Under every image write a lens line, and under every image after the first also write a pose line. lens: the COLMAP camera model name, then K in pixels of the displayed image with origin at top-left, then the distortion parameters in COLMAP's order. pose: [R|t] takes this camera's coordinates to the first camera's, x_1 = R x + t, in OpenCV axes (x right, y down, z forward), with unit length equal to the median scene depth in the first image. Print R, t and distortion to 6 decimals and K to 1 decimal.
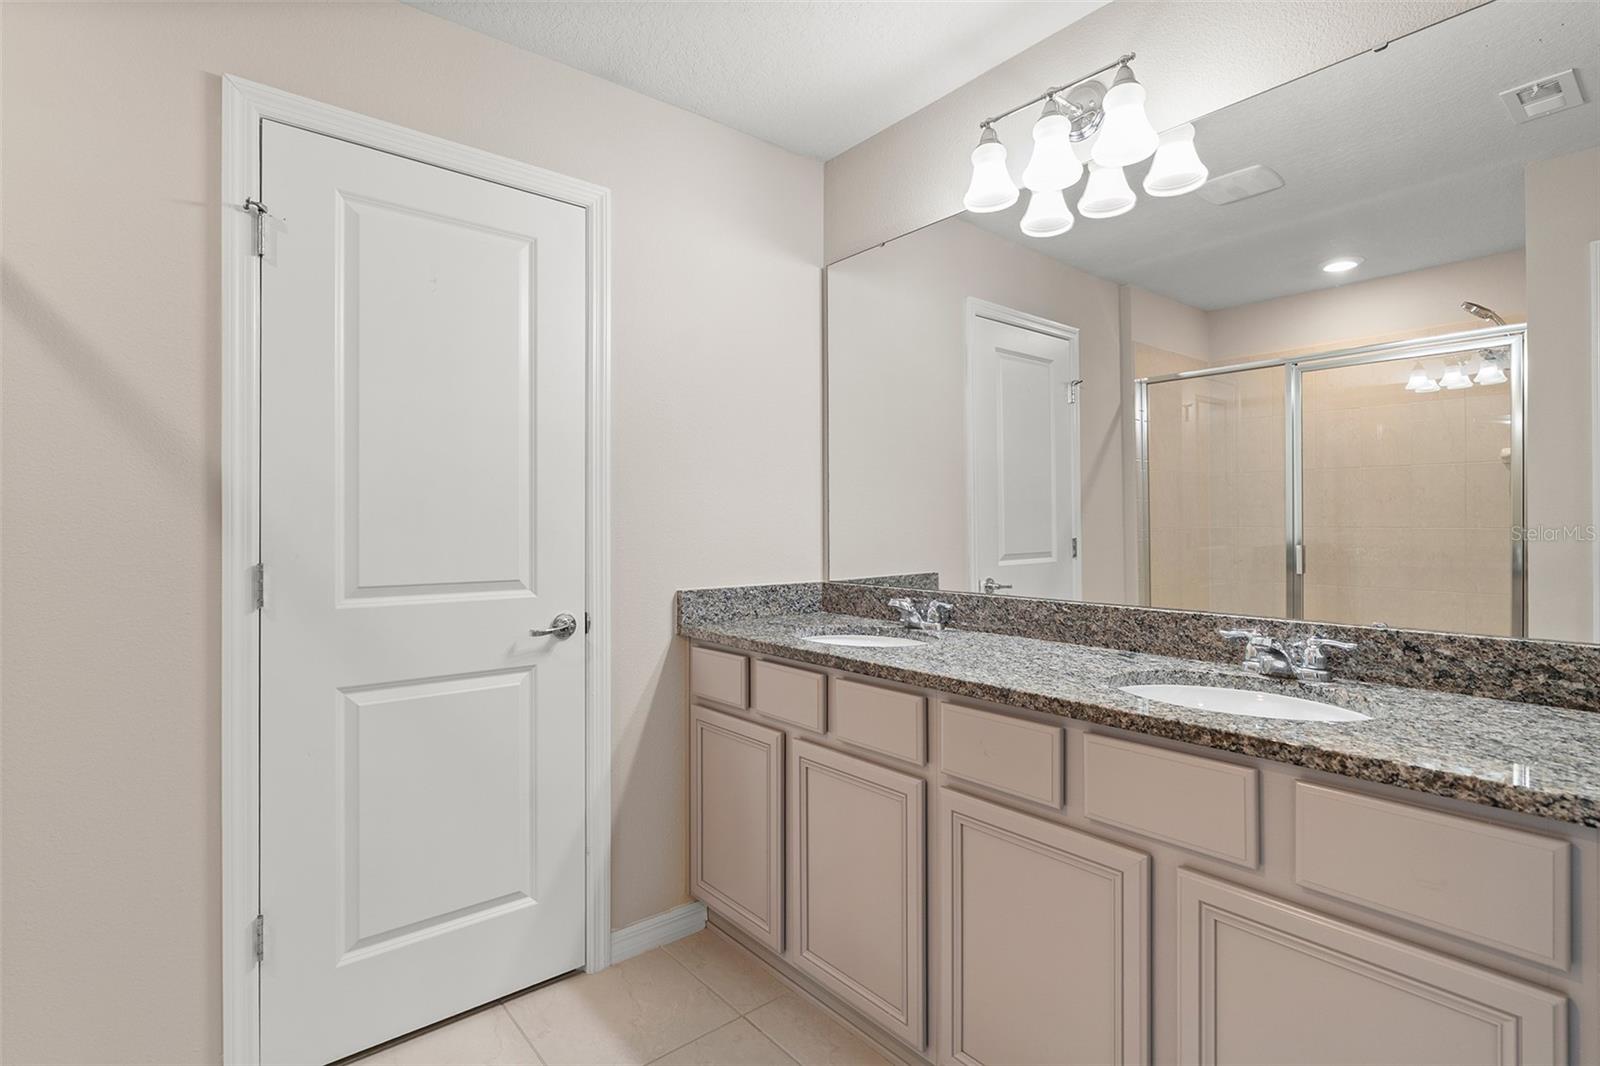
lens RADIAL K [[784.6, 0, 801.7], [0, 784.6, 530.2], [0, 0, 1]] dist [-0.036797, -0.000313]
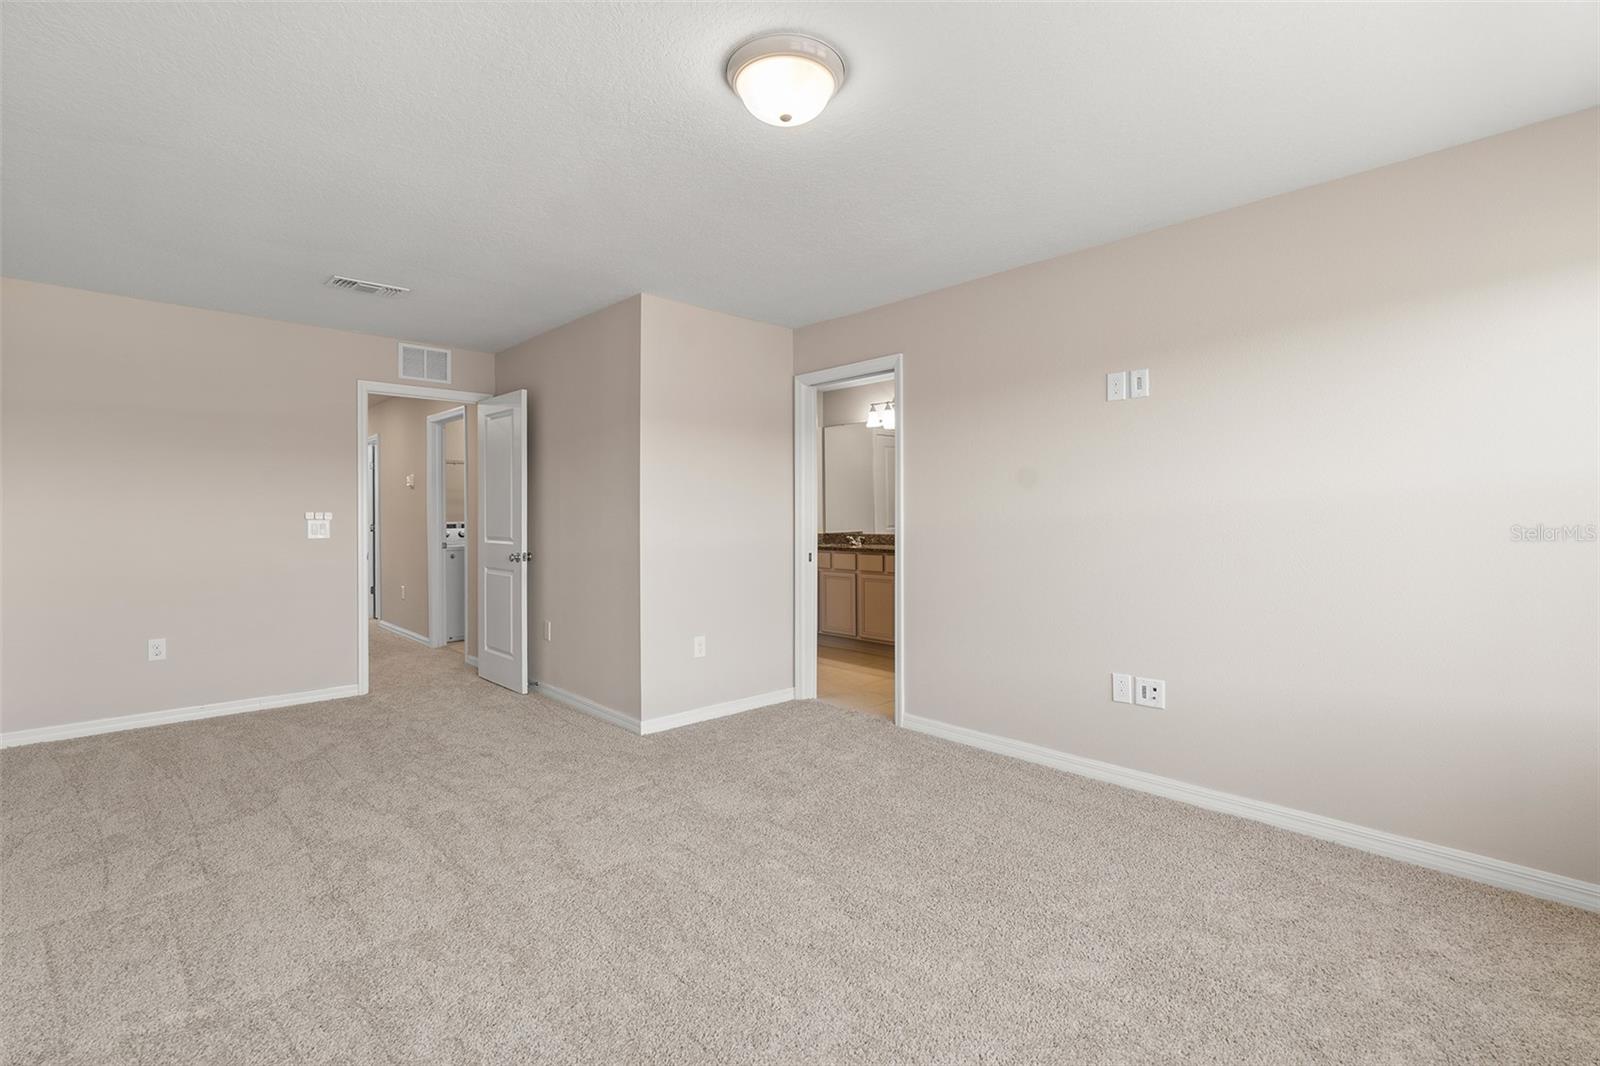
lens RADIAL K [[716.6, 0, 799.9], [0, 716.6, 525.4], [0, 0, 1]] dist [-0.004948, 0.001464]
pose [[0.998366, -0.007346, 0.056672, -0.316906], [0.006942, 0.999949, 0.007331, 0.022478], [-0.056723, -0.006926, 0.998366, -2.494448]]
